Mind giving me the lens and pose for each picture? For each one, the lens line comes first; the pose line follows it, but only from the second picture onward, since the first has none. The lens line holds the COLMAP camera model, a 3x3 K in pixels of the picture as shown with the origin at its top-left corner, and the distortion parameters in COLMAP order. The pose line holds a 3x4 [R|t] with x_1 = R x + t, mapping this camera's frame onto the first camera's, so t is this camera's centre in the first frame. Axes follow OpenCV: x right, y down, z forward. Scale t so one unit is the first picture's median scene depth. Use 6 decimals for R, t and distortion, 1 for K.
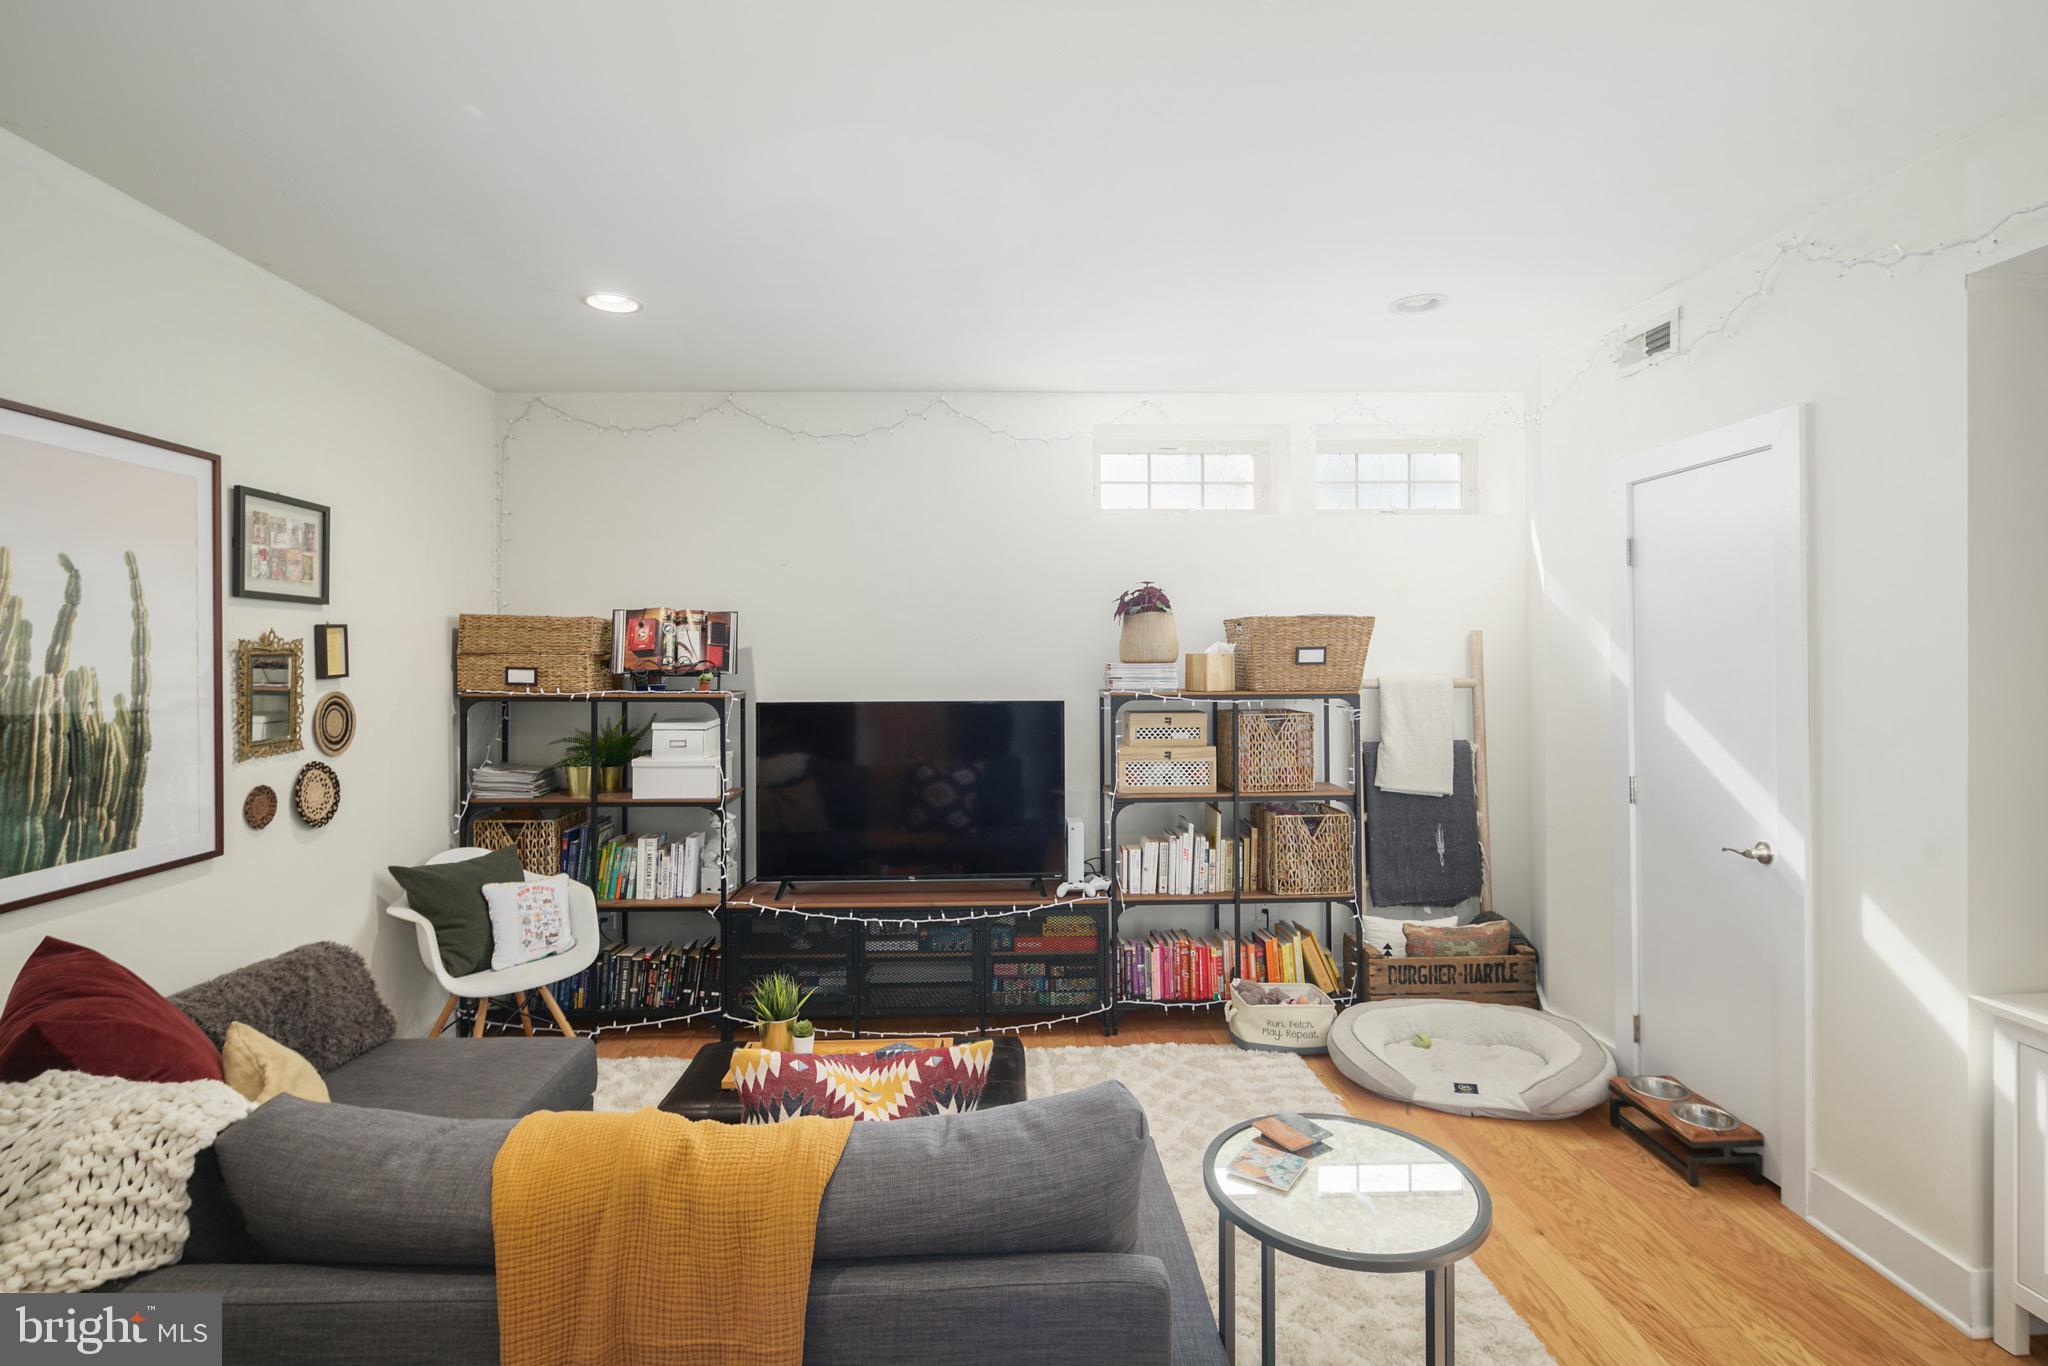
lens RADIAL K [[1001.7, 0, 1026.7], [0, 1001.7, 655.9], [0, 0, 1]] dist [0.000008, -0.000376]
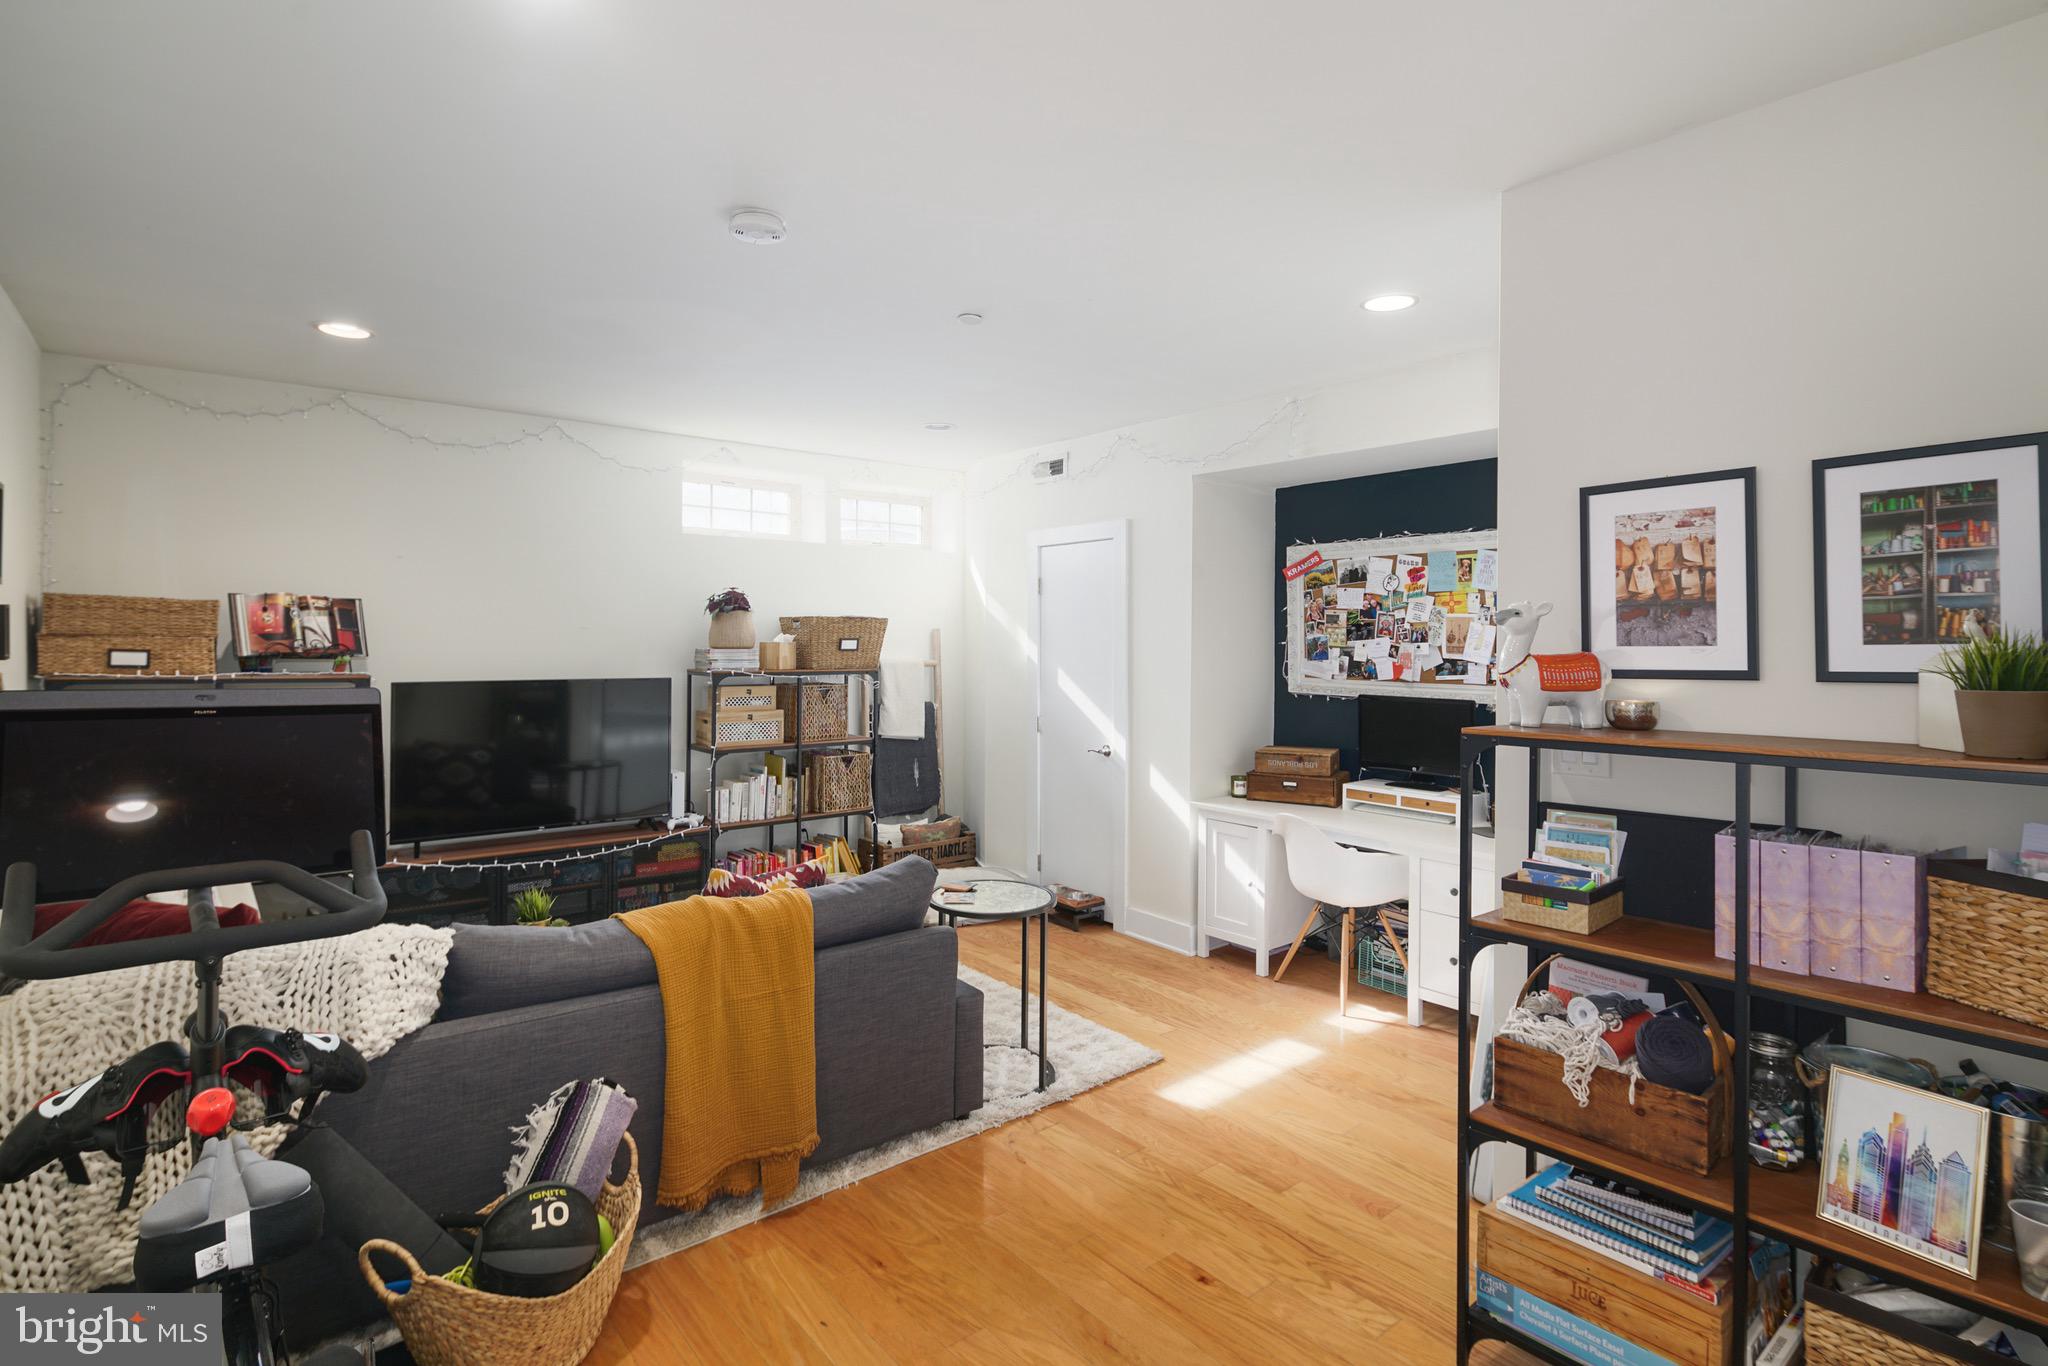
lens RADIAL K [[975.2, 0, 1030.1], [0, 975.2, 642.4], [0, 0, 1]] dist [0.001447, 0.000076]
pose [[0.797467, 0.009819, 0.603282, -0.431985], [-0.009054, 0.999950, -0.004308, 0.000735], [-0.603294, -0.002026, 0.797516, -0.336972]]
